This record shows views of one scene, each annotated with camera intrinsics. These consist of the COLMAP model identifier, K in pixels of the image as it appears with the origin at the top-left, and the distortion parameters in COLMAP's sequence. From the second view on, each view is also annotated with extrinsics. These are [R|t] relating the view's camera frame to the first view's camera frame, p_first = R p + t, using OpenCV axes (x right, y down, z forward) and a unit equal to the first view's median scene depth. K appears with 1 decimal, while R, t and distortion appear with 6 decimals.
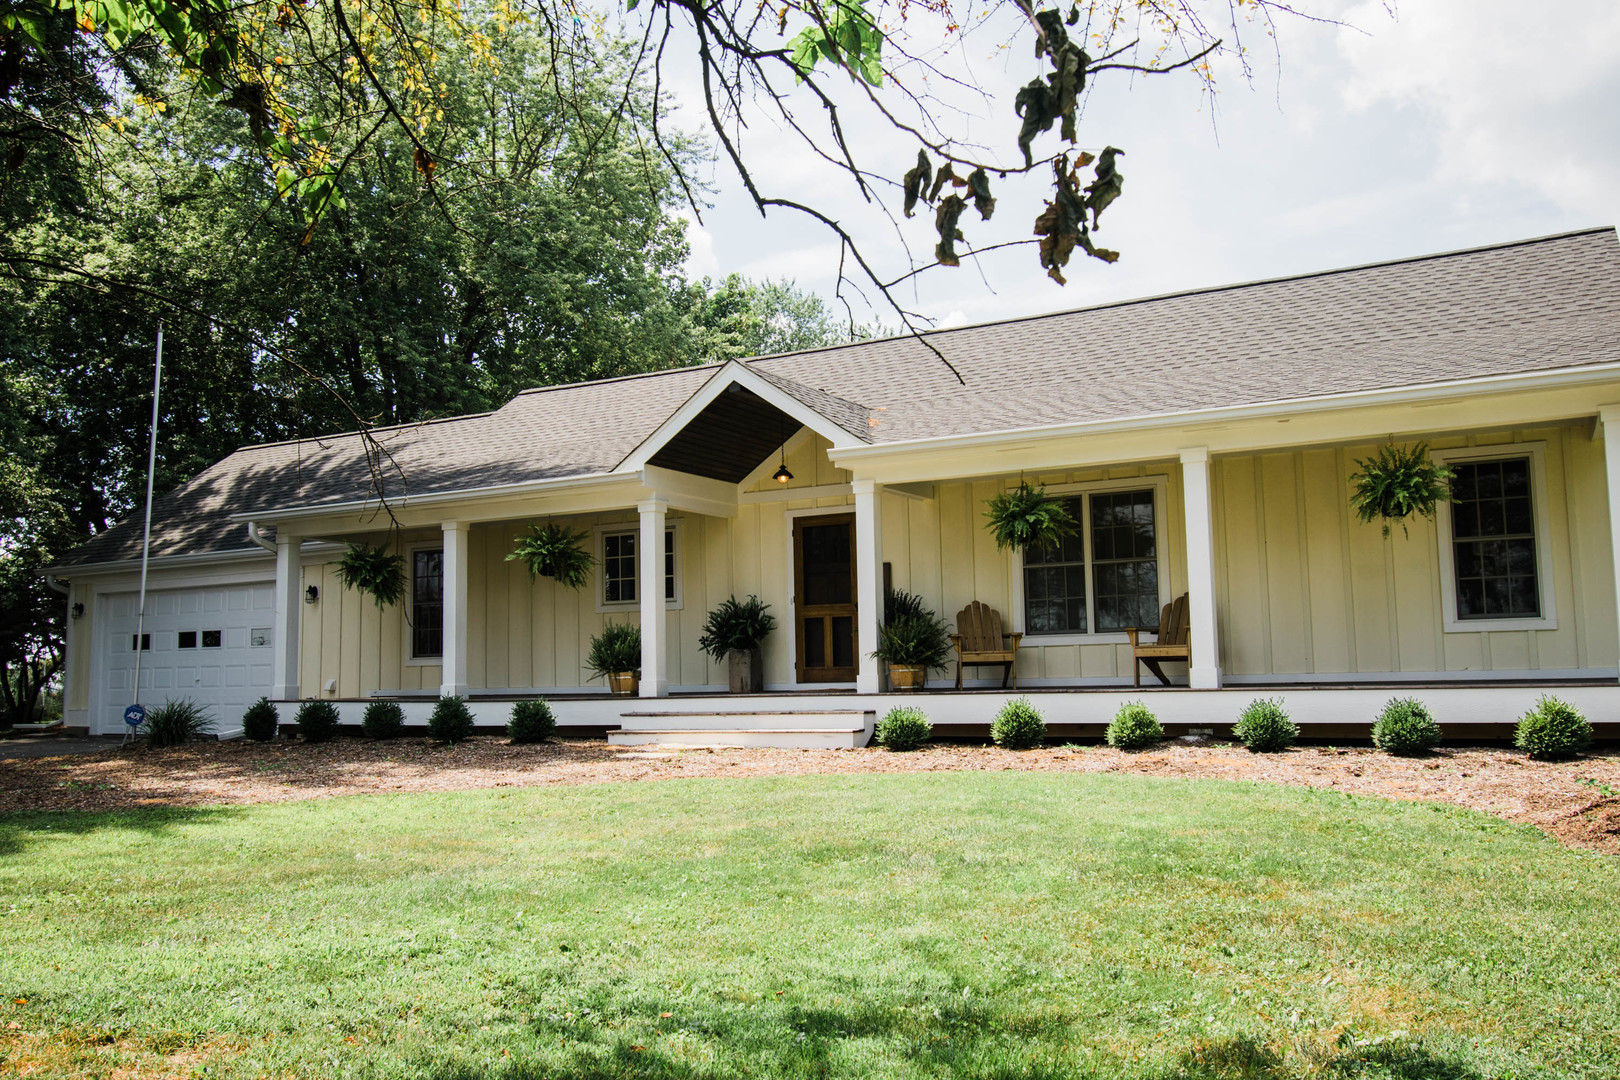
lens RADIAL K [[1399.5, 0, 810.6], [0, 1399.5, 541.5], [0, 0, 1]] dist [0.033410, -0.005691]
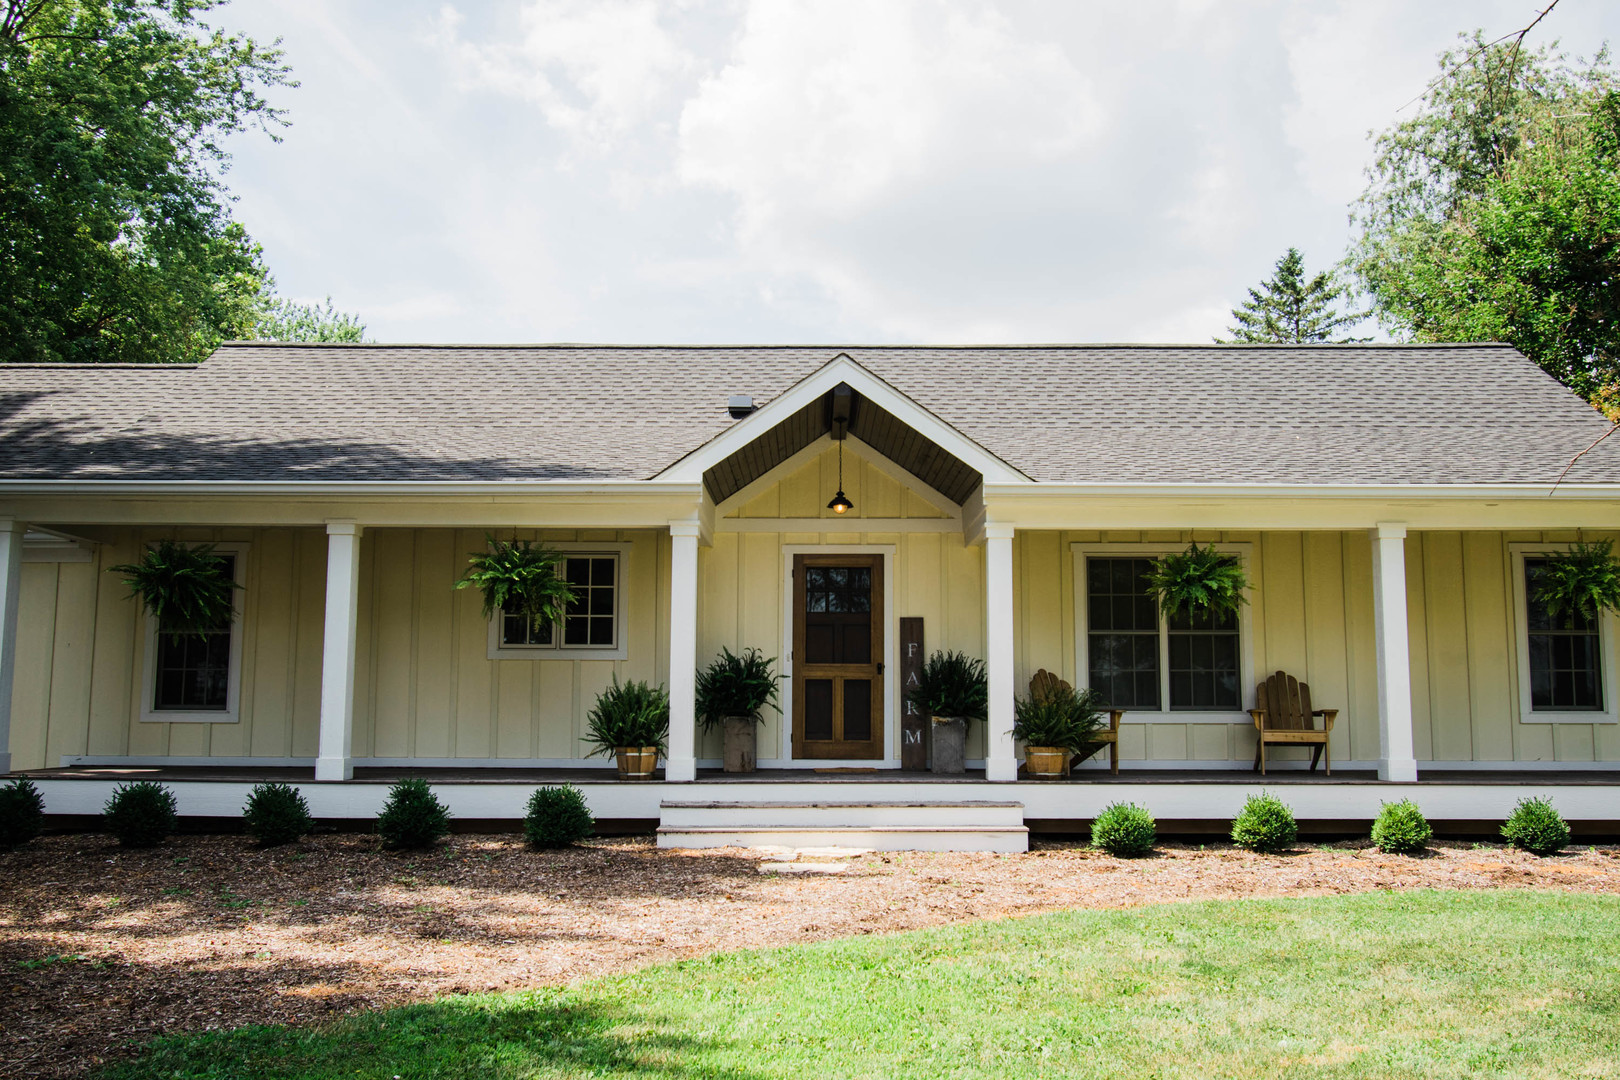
lens RADIAL K [[1399.5, 0, 809.8], [0, 1399.5, 540.7], [0, 0, 1]] dist [0.033410, -0.005691]
pose [[0.866097, 0.080131, 0.493412, -0.445484], [-0.067565, 0.996776, -0.043280, 0.010377], [-0.495290, 0.004148, 0.868718, 0.313507]]
